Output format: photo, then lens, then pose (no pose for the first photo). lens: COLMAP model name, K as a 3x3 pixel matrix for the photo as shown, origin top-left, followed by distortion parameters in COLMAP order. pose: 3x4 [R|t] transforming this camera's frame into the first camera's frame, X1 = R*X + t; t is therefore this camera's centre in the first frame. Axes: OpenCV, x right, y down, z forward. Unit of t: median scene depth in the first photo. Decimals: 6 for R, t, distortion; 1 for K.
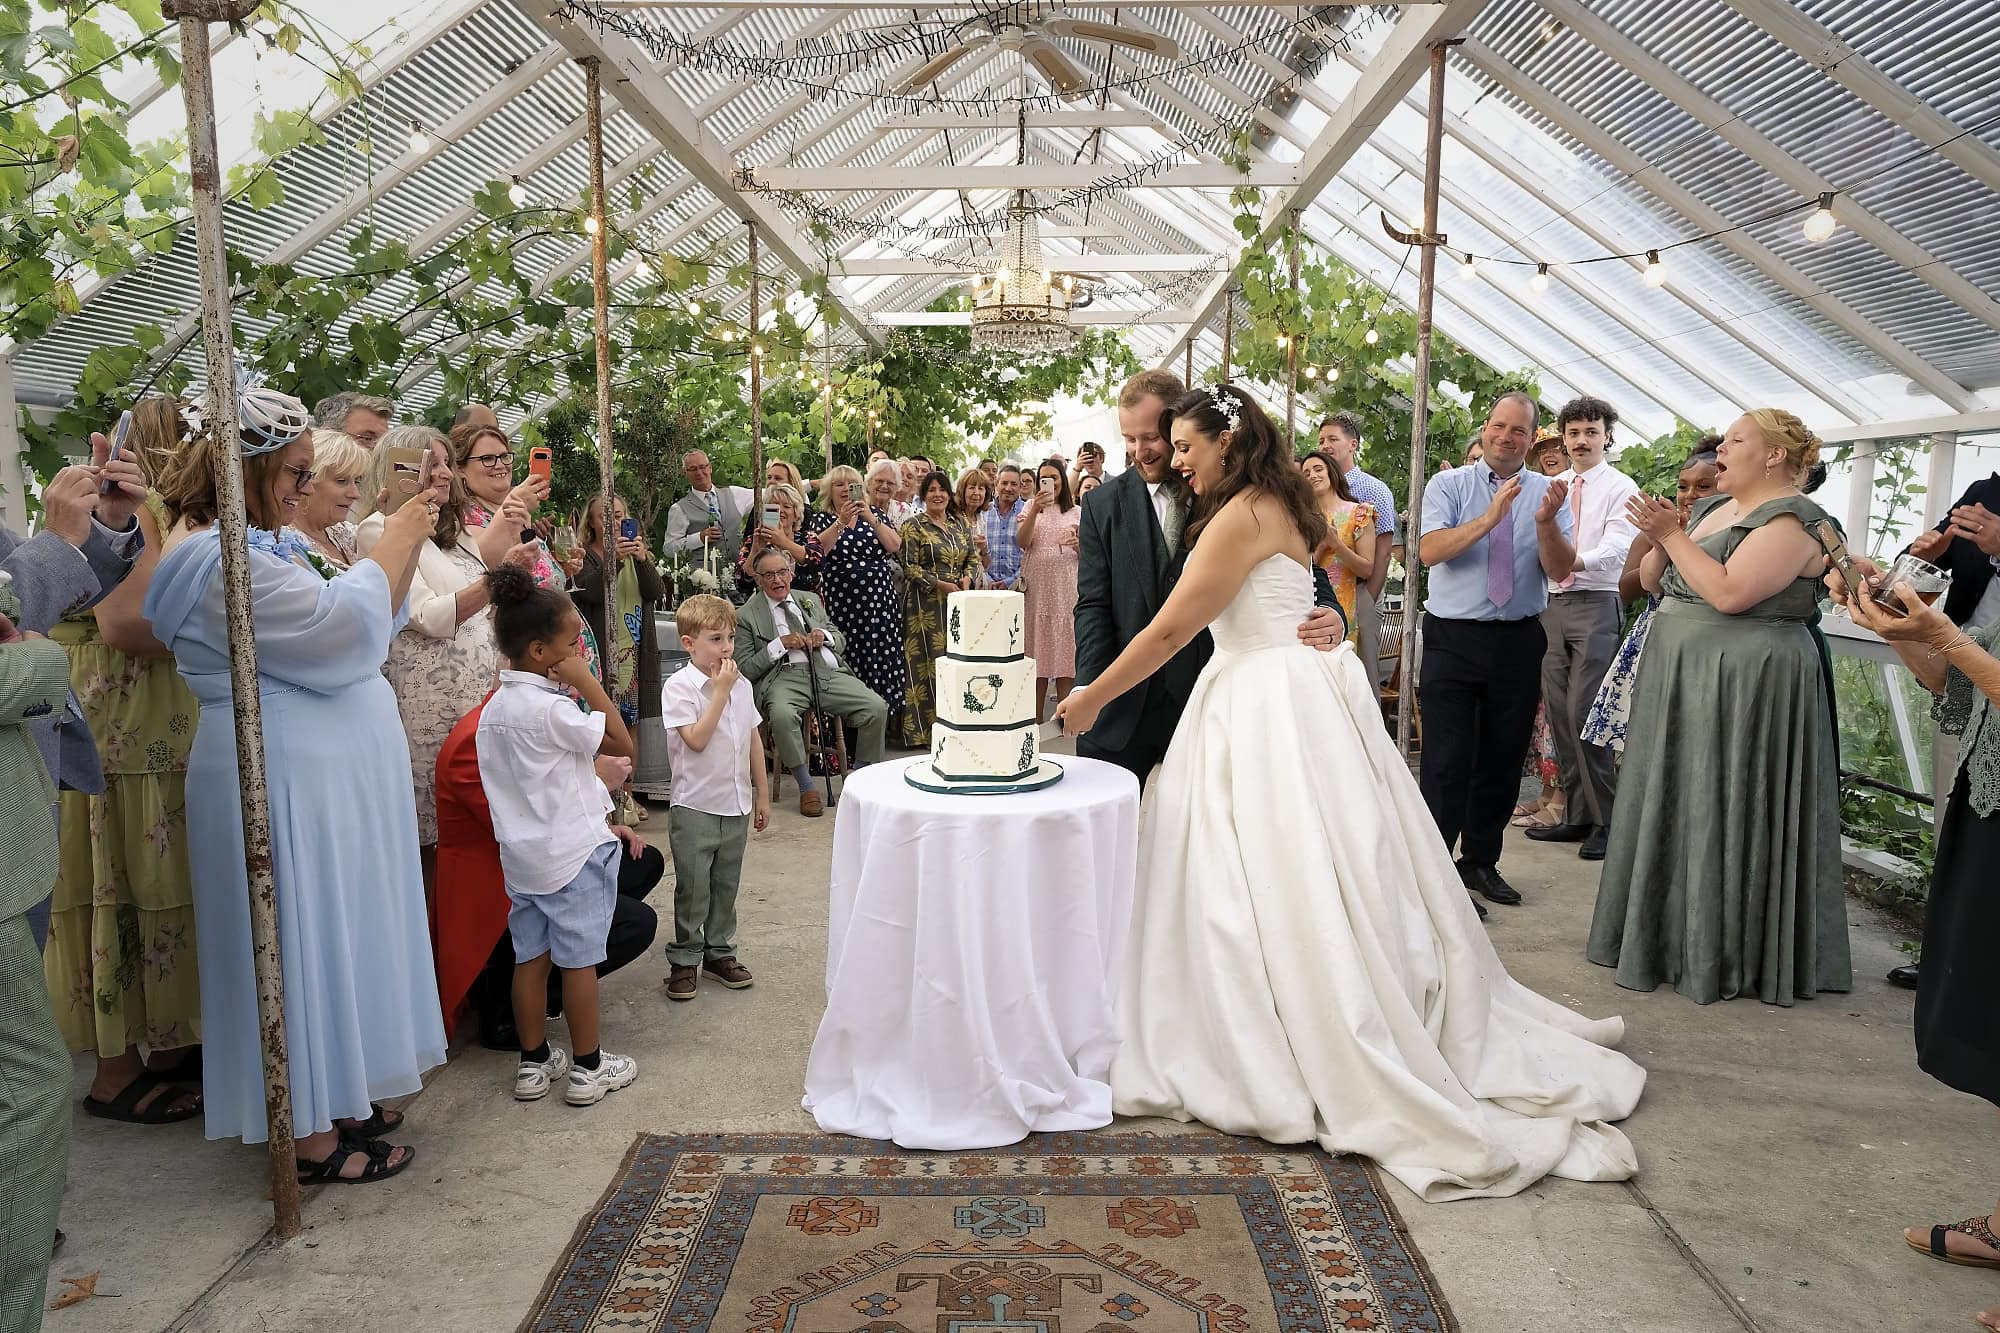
lens RADIAL K [[1309.1, 0, 1000.0], [0, 1309.1, 666.5], [0, 0, 1]] dist [-0.028529, 0.000366]
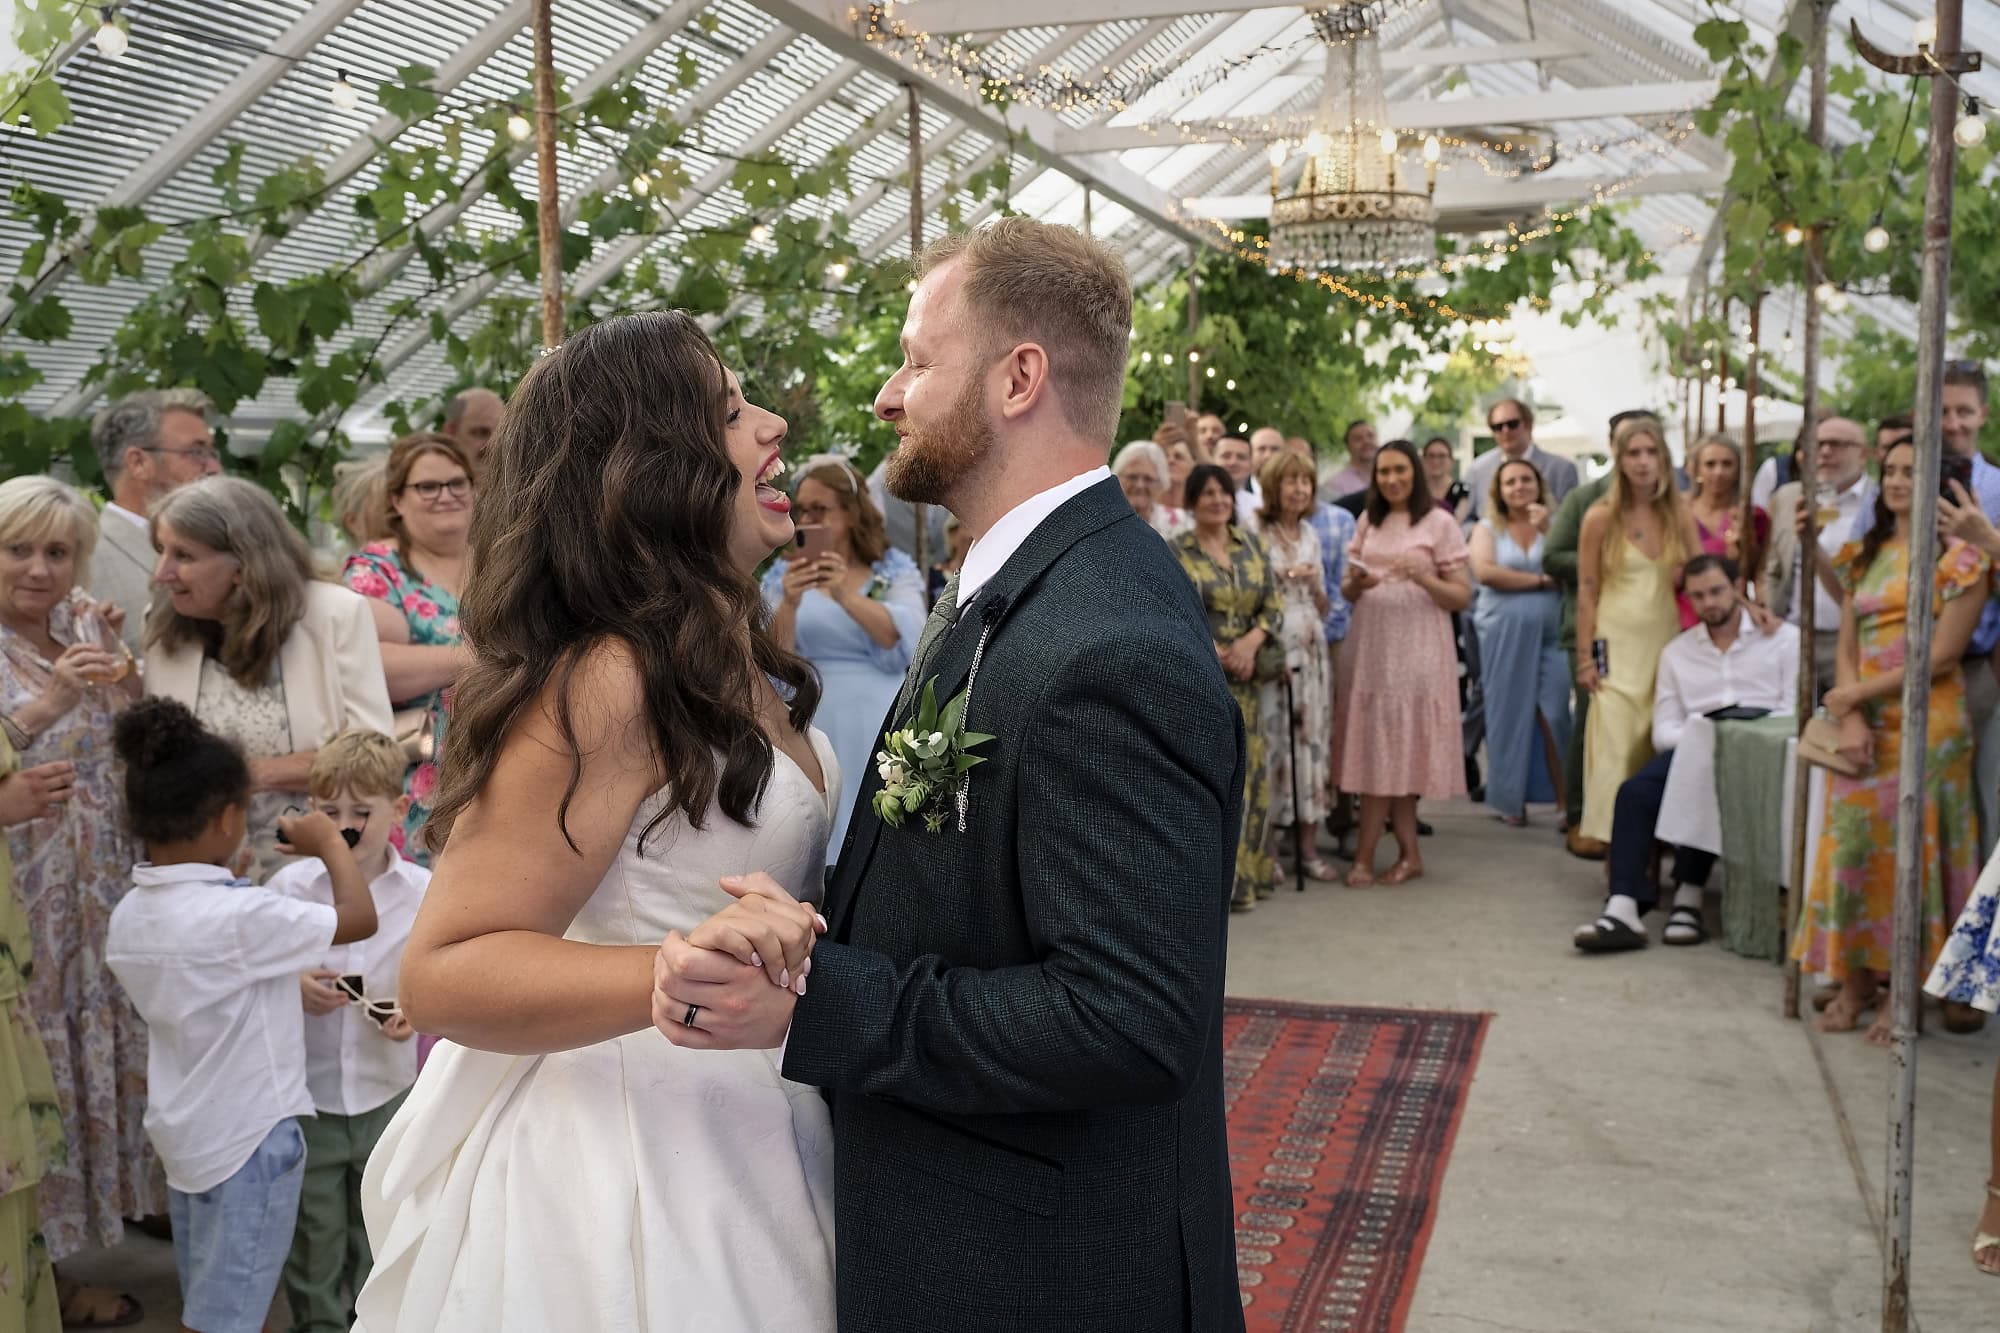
lens RADIAL K [[2000.6, 0, 1000.0], [0, 2000.6, 666.5], [0, 0, 1]] dist [-0.001263, 0.018583]
pose [[0.966218, 0.010777, -0.257502, 0.087372], [-0.016800, 0.999634, -0.021202, -0.029386], [0.257179, 0.024812, 0.966045, 0.058701]]
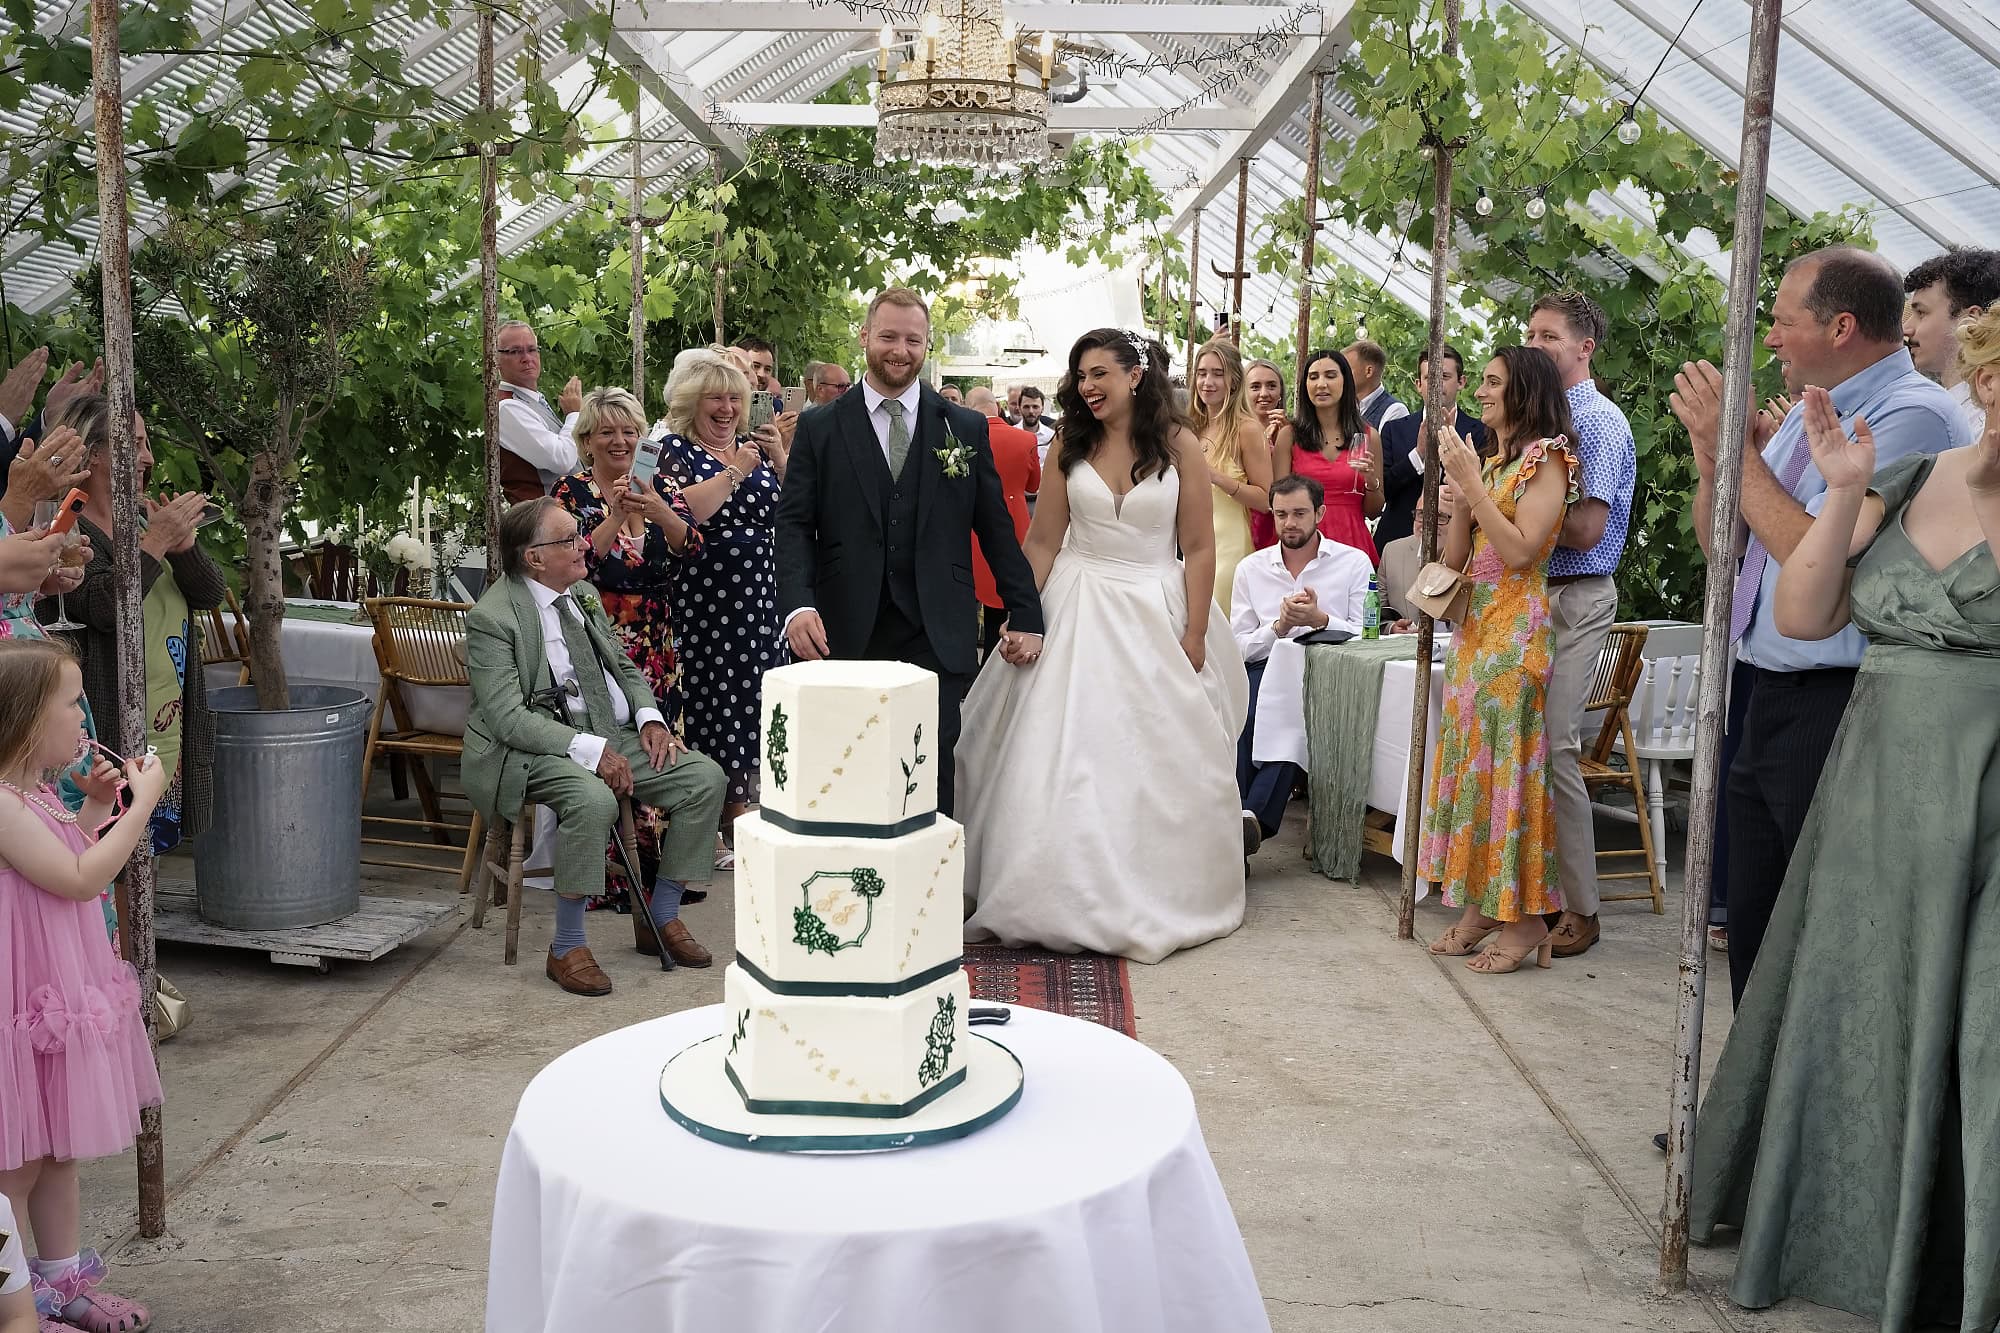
lens RADIAL K [[1932.7, 0, 1000.0], [0, 1932.7, 666.5], [0, 0, 1]] dist [-0.001637, -0.004450]
pose [[0.999425, 0.011980, 0.031710, 0.007138], [-0.012185, 0.999906, 0.006300, -0.024049], [-0.031632, -0.006683, 0.999477, 0.137266]]
